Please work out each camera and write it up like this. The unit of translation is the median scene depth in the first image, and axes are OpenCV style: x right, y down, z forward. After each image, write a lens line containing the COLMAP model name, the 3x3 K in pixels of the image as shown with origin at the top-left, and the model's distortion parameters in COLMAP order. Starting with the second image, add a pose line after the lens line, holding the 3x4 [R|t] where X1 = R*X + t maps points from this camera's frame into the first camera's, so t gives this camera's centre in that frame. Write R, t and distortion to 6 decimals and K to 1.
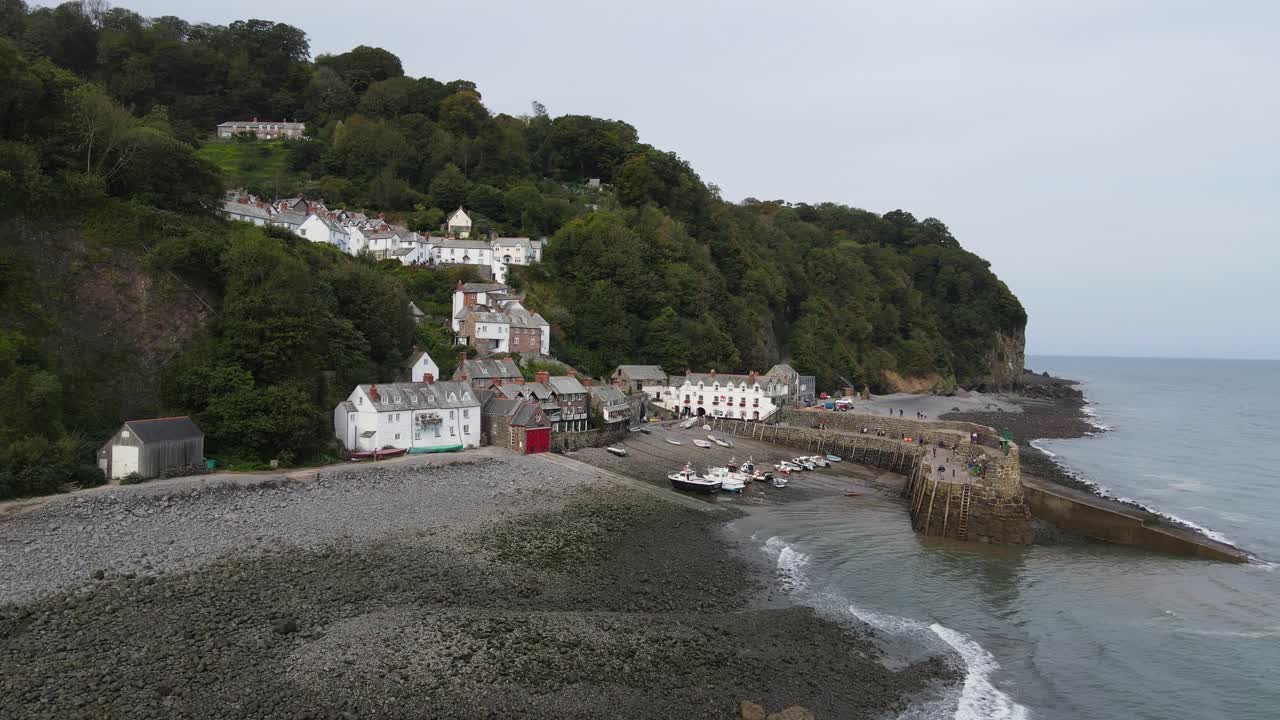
lens RADIAL K [[926.3, 0, 640.0], [0, 926.3, 360.0], [0, 0, 1]] dist [0.041829, 0.001292]
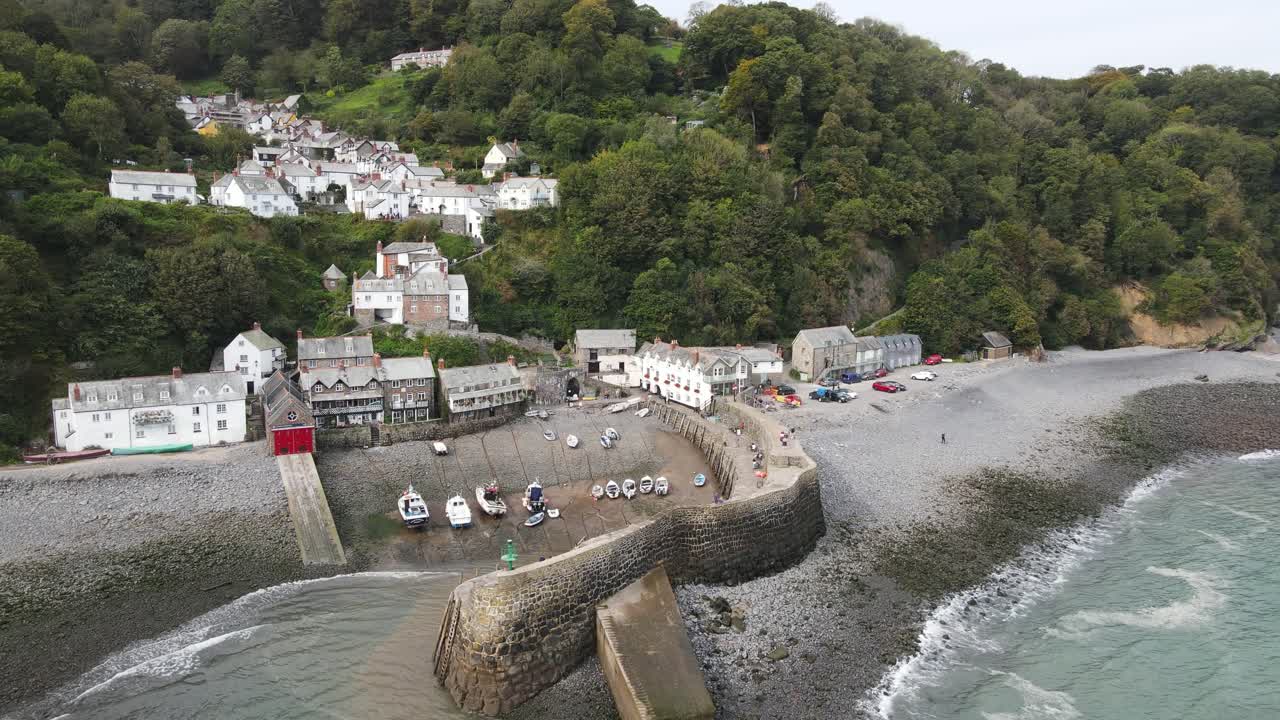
lens RADIAL K [[926.3, 0, 640.0], [0, 926.3, 360.0], [0, 0, 1]] dist [0.041829, 0.001292]
pose [[0.884092, 0.067983, -0.462341, 0.439371], [-0.005093, 0.990705, 0.135934, -0.086080], [0.467284, -0.117824, 0.876221, 0.249928]]
